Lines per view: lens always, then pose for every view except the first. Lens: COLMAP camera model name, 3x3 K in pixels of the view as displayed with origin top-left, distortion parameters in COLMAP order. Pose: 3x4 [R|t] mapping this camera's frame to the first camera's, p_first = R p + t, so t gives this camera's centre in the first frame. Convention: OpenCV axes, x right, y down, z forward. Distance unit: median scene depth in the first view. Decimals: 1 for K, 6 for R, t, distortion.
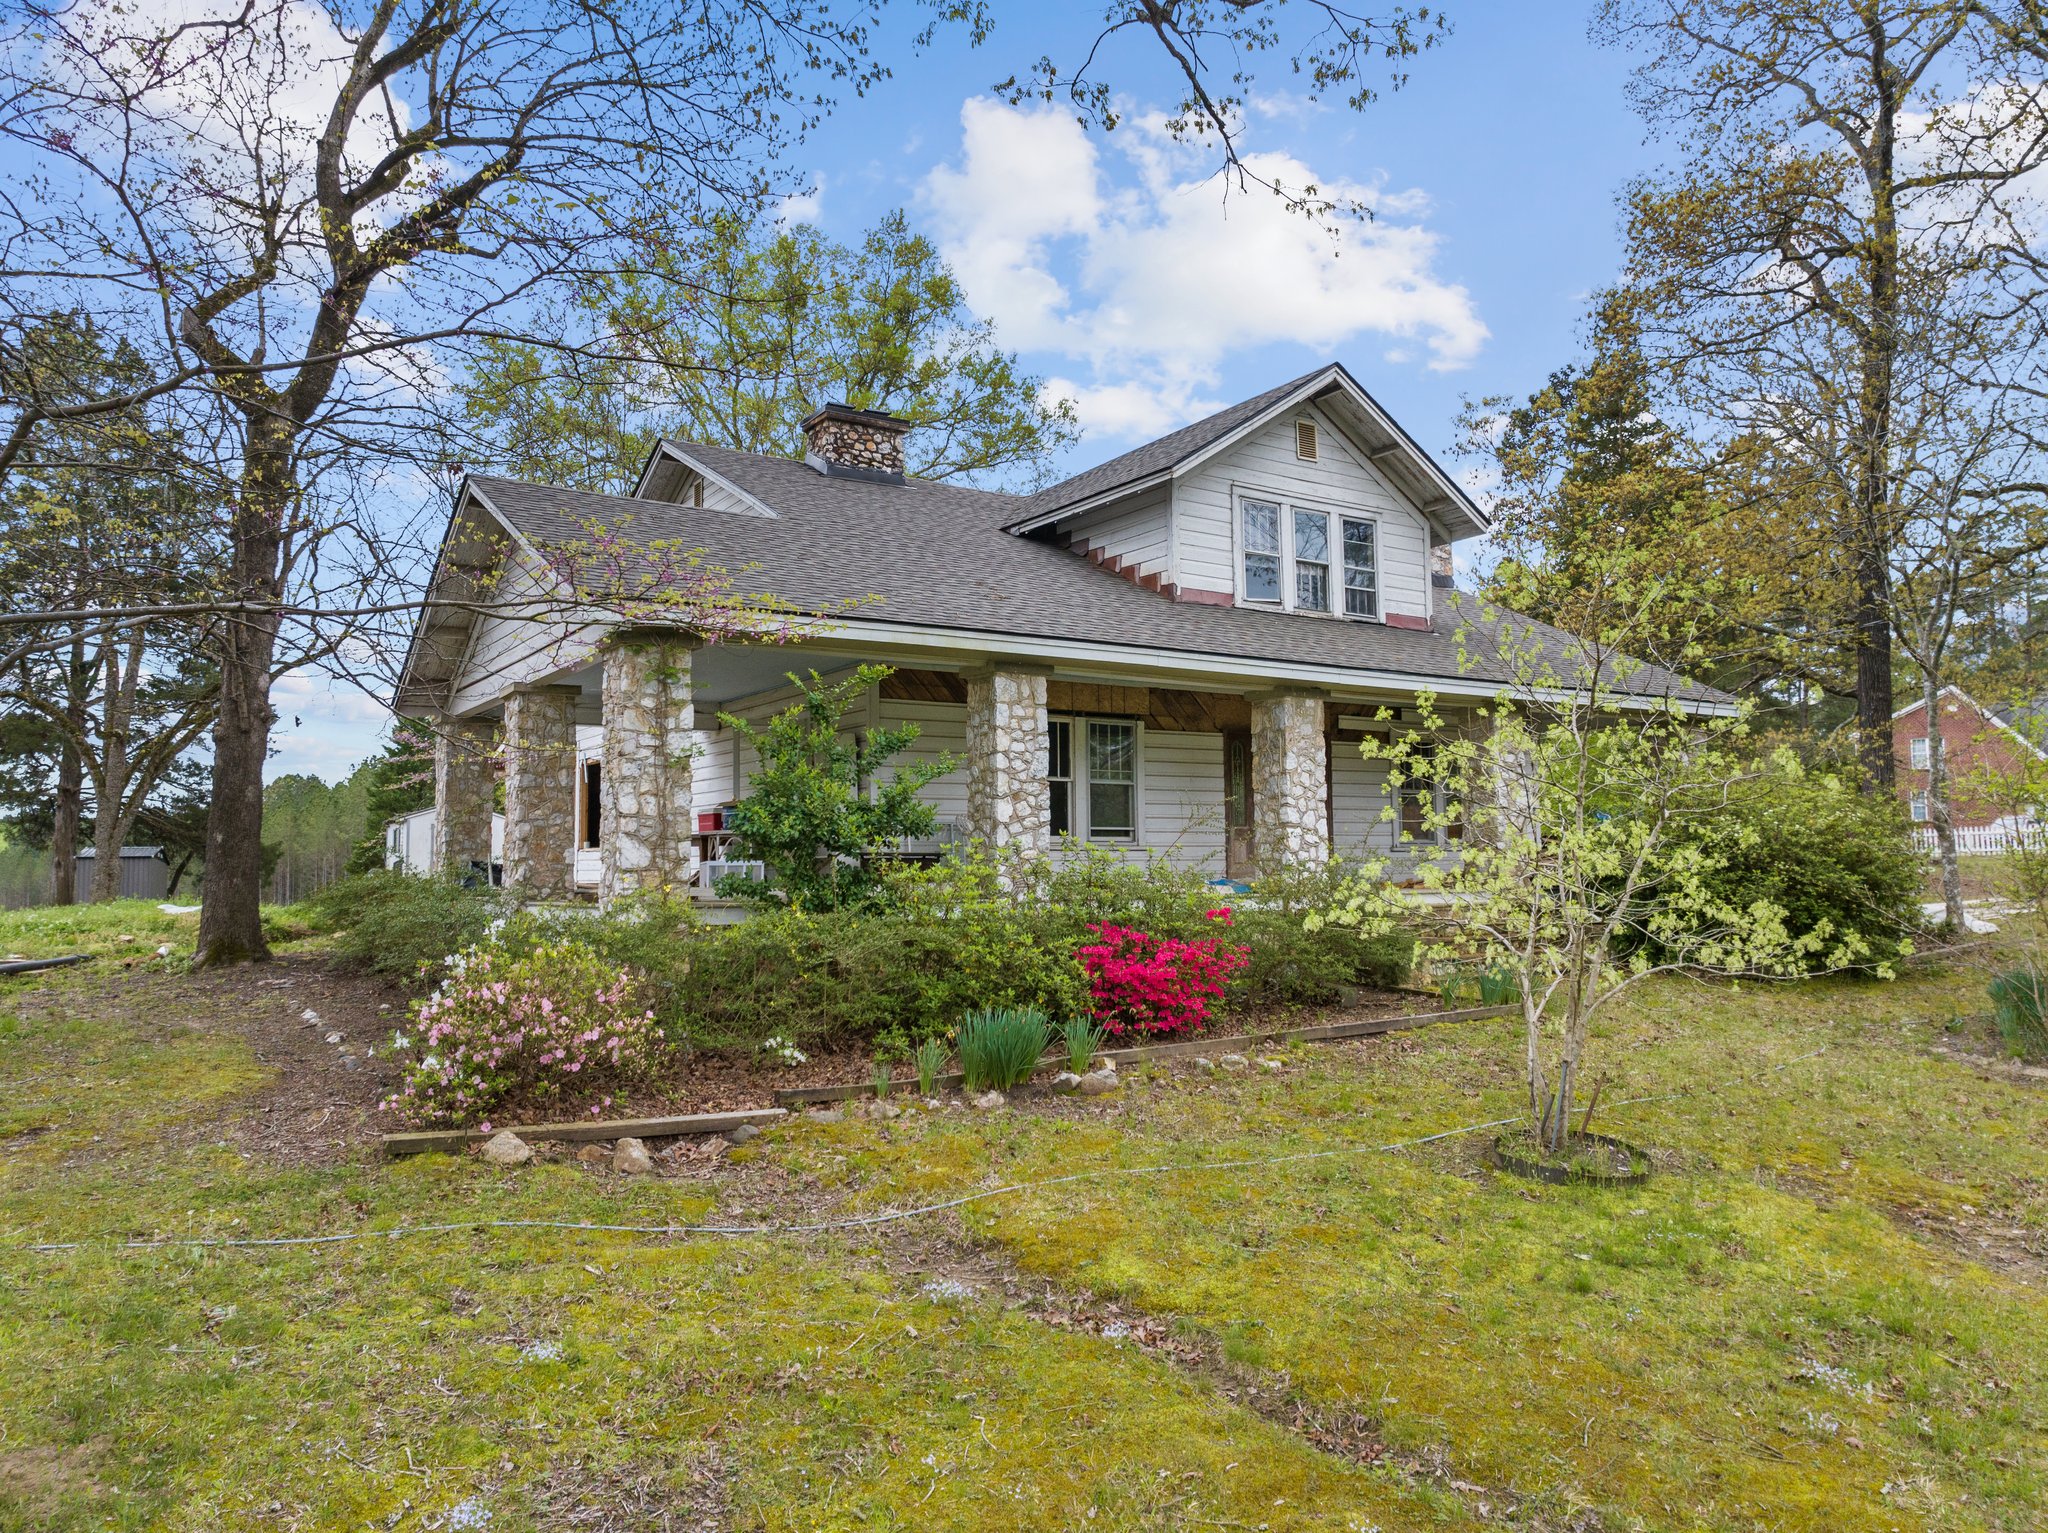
lens RADIAL K [[1398.3, 0, 1024.0], [0, 1398.3, 766.5], [0, 0, 1]] dist [-0.010550, -0.000879]
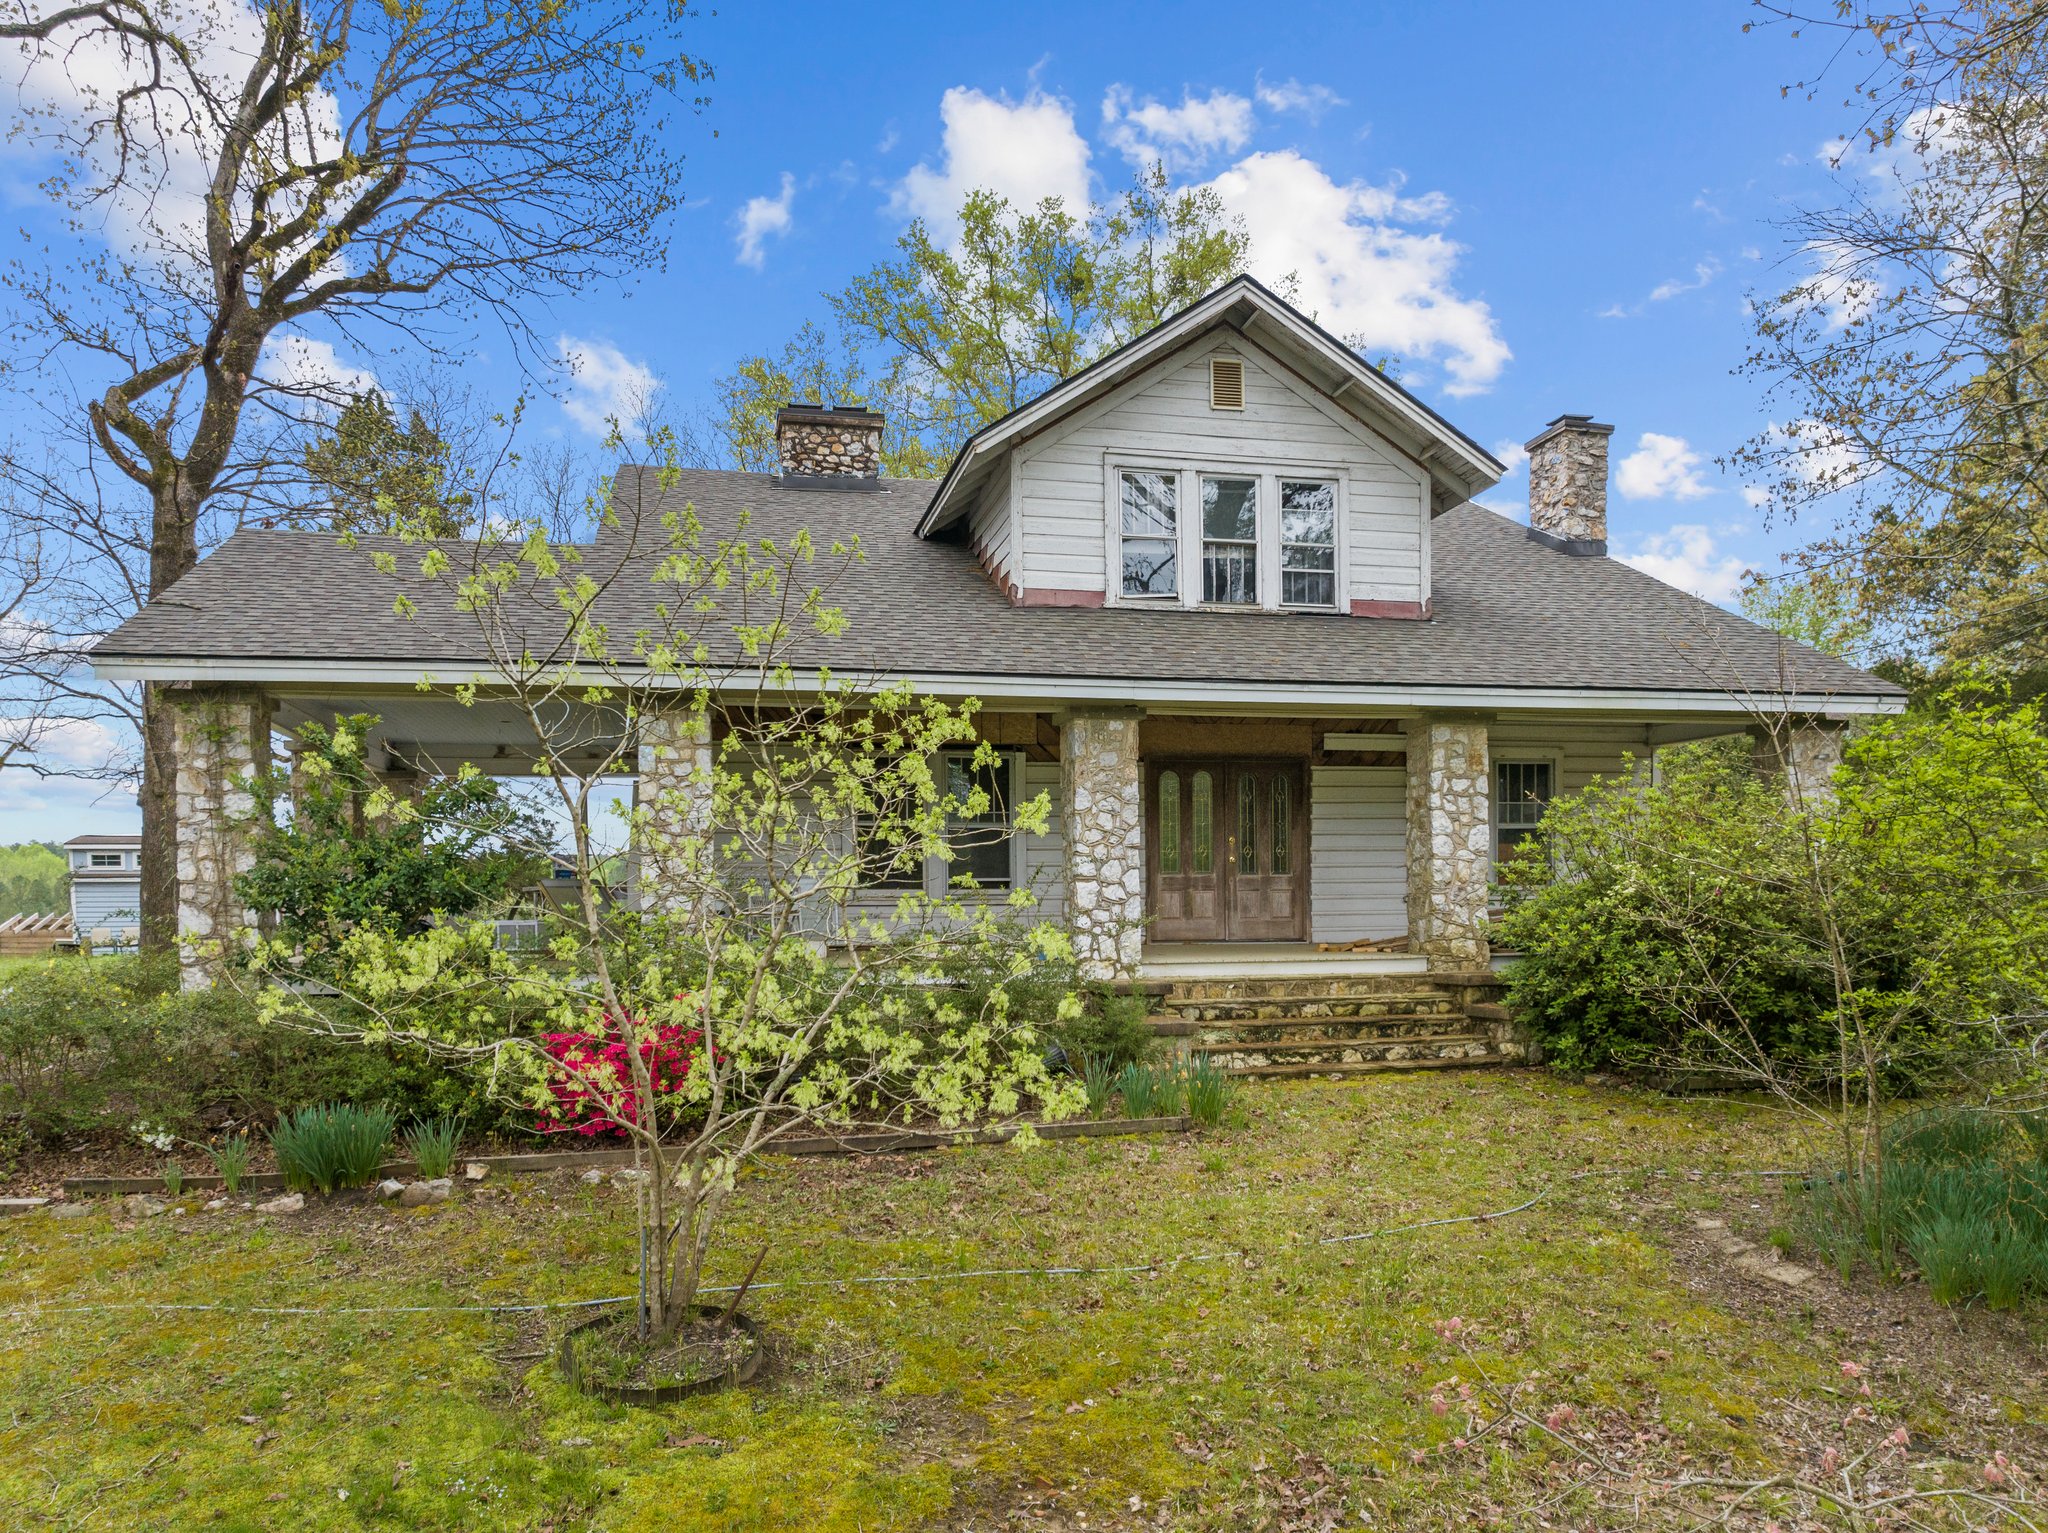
lens RADIAL K [[1440.4, 0, 1013.7], [0, 1440.4, 976.3], [0, 0, 1]] dist [-0.007067, -0.001726]
pose [[0.937348, 0.018133, -0.347923, 0.398774], [0.026252, 0.992130, 0.122433, -0.004725], [0.347405, -0.123896, 0.929494, 0.173829]]
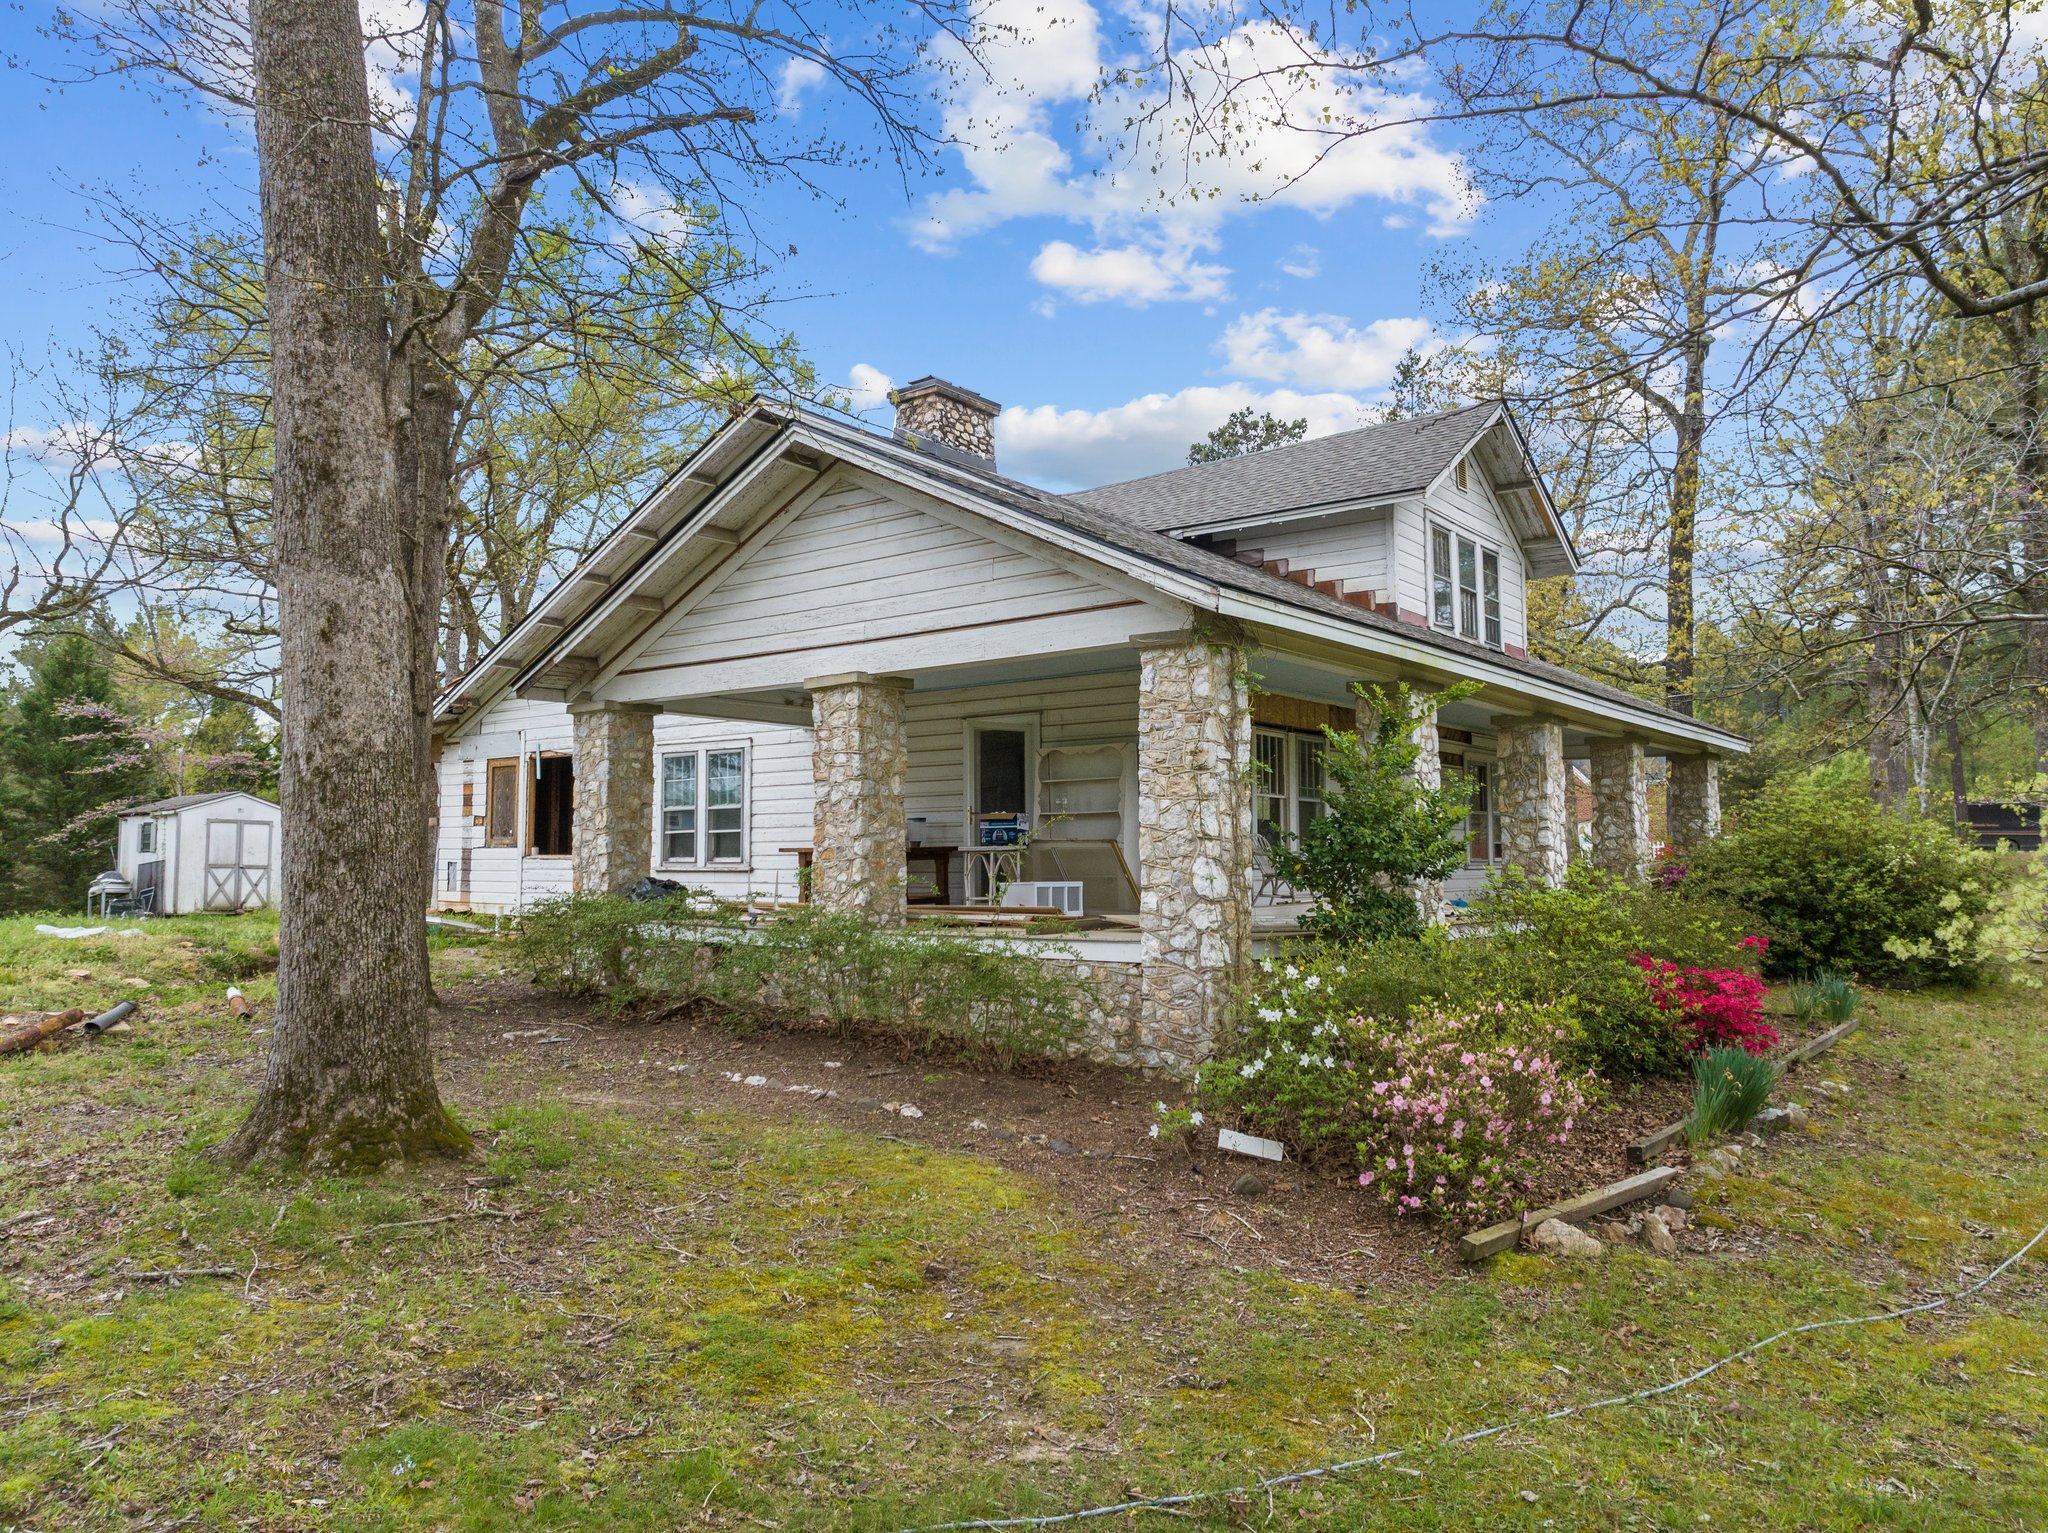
lens RADIAL K [[1398.3, 0, 1024.0], [0, 1398.3, 766.5], [0, 0, 1]] dist [-0.010550, -0.000879]
pose [[0.948598, 0.030212, 0.315037, -0.444891], [-0.030134, 0.999533, -0.005117, -0.001258], [-0.315045, -0.004639, 0.949065, 0.132778]]
